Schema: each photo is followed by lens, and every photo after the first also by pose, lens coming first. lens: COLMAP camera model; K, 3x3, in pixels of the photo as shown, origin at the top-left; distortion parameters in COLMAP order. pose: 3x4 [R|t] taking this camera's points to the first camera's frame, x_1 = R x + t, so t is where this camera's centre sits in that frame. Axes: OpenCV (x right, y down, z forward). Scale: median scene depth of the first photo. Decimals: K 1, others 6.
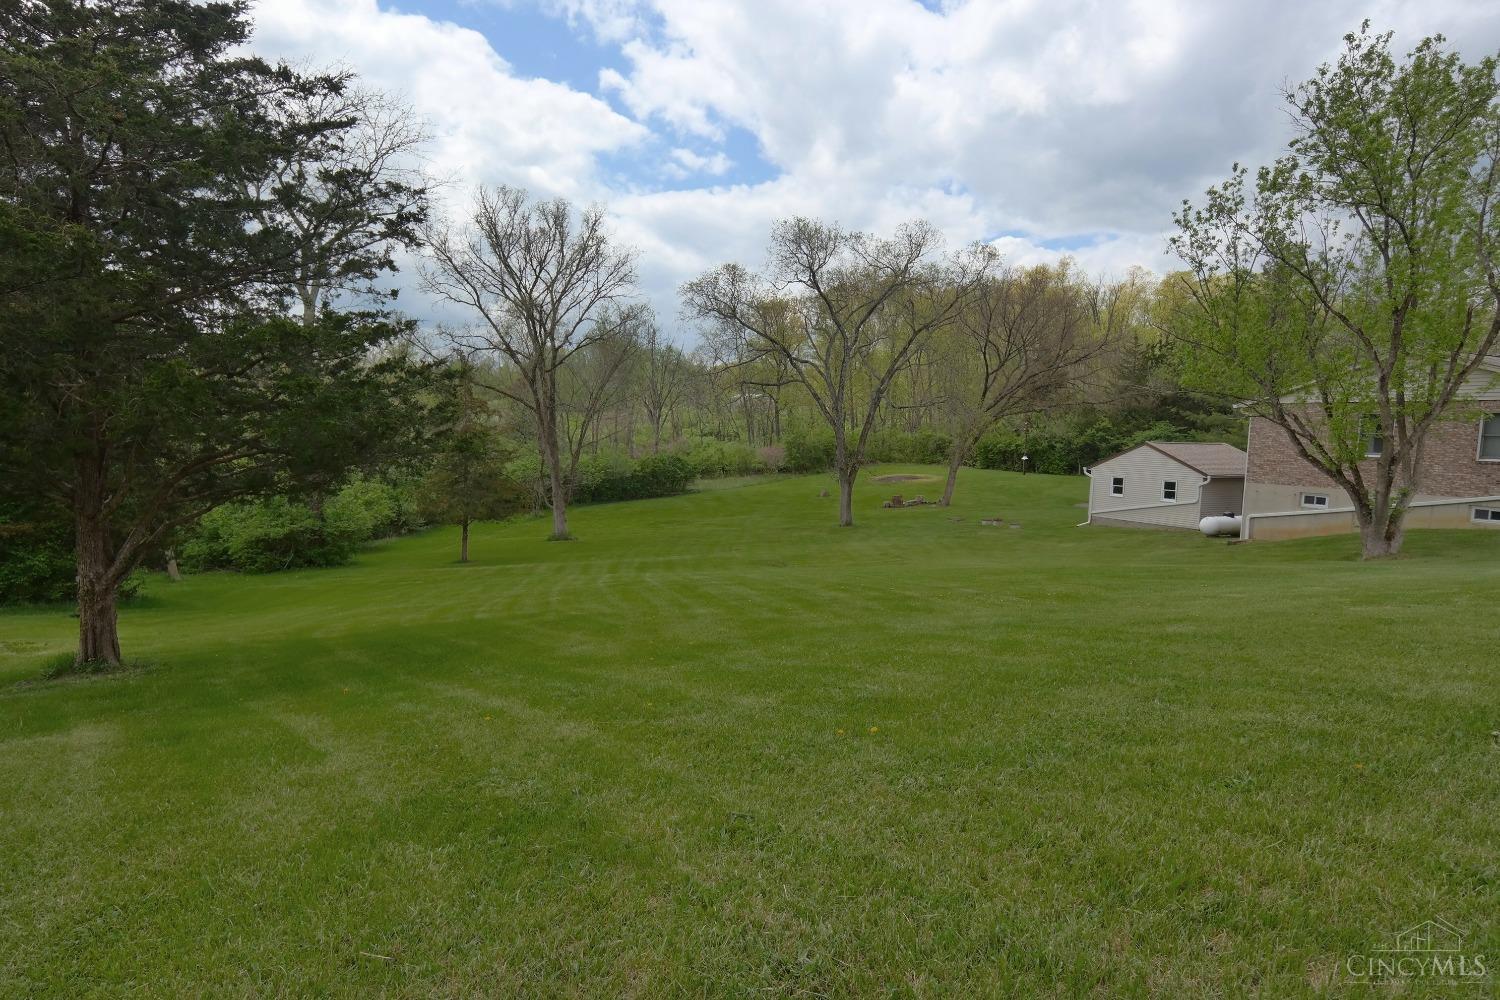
lens RADIAL K [[756.3, 0, 752.9], [0, 756.3, 525.5], [0, 0, 1]] dist [-0.001315, 0.017998]
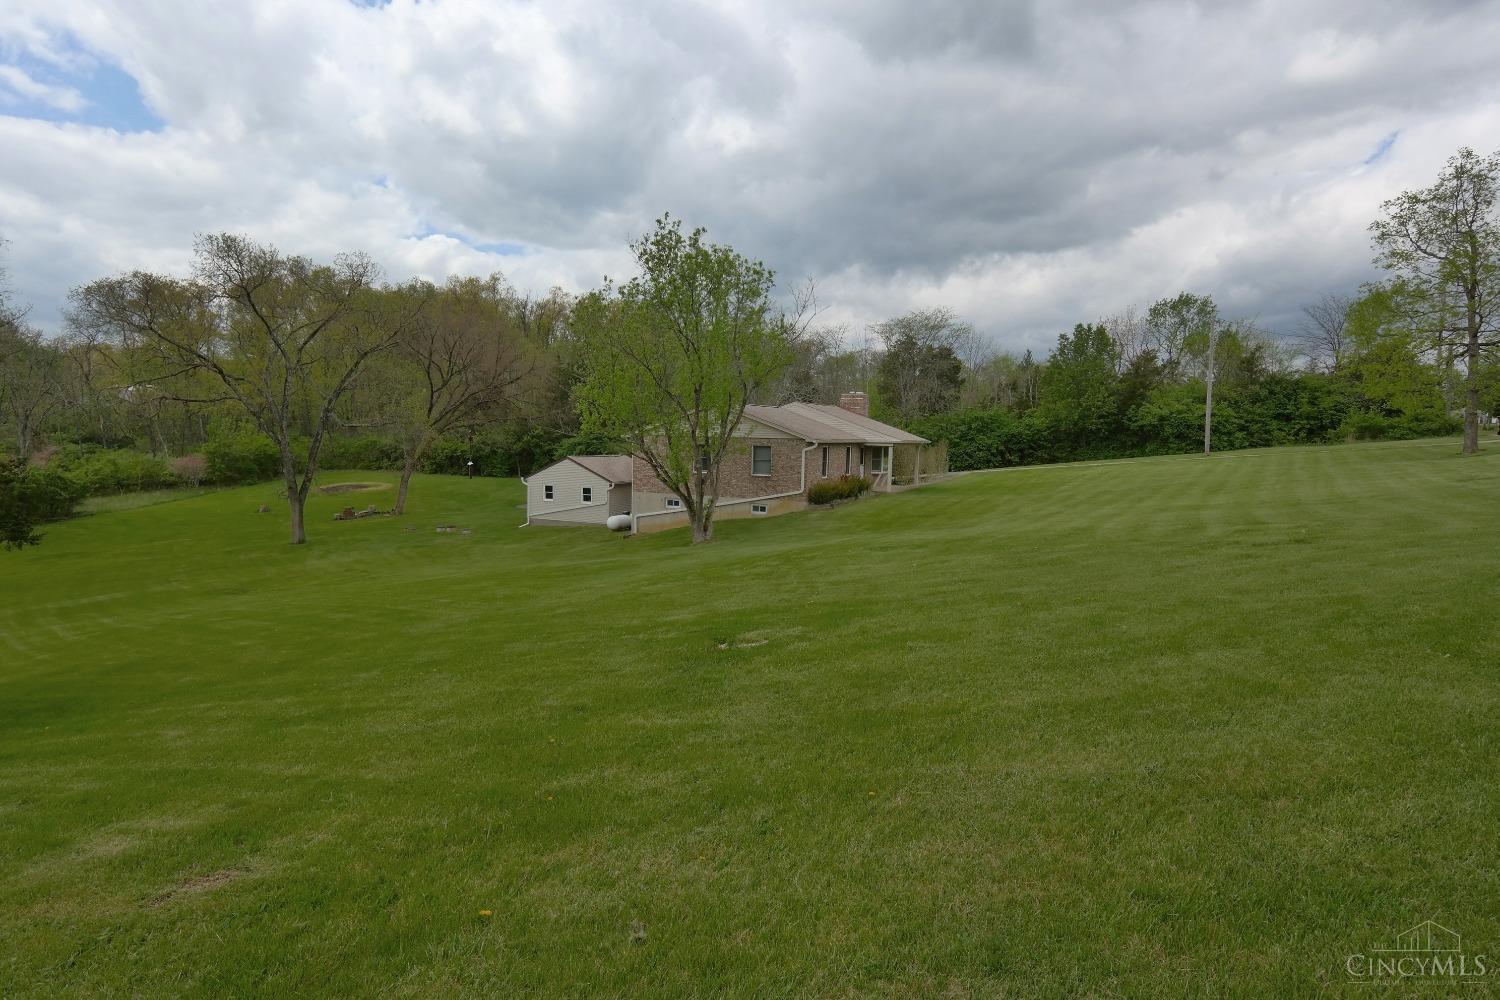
lens RADIAL K [[817.6, 0, 750.0], [0, 817.6, 500.0], [0, 0, 1]] dist [-0.002928, 0.014405]
pose [[0.779397, -0.050204, 0.624515, -0.077552], [0.057121, 0.998327, 0.008968, -0.029560], [-0.623921, 0.028683, 0.780961, -0.202986]]
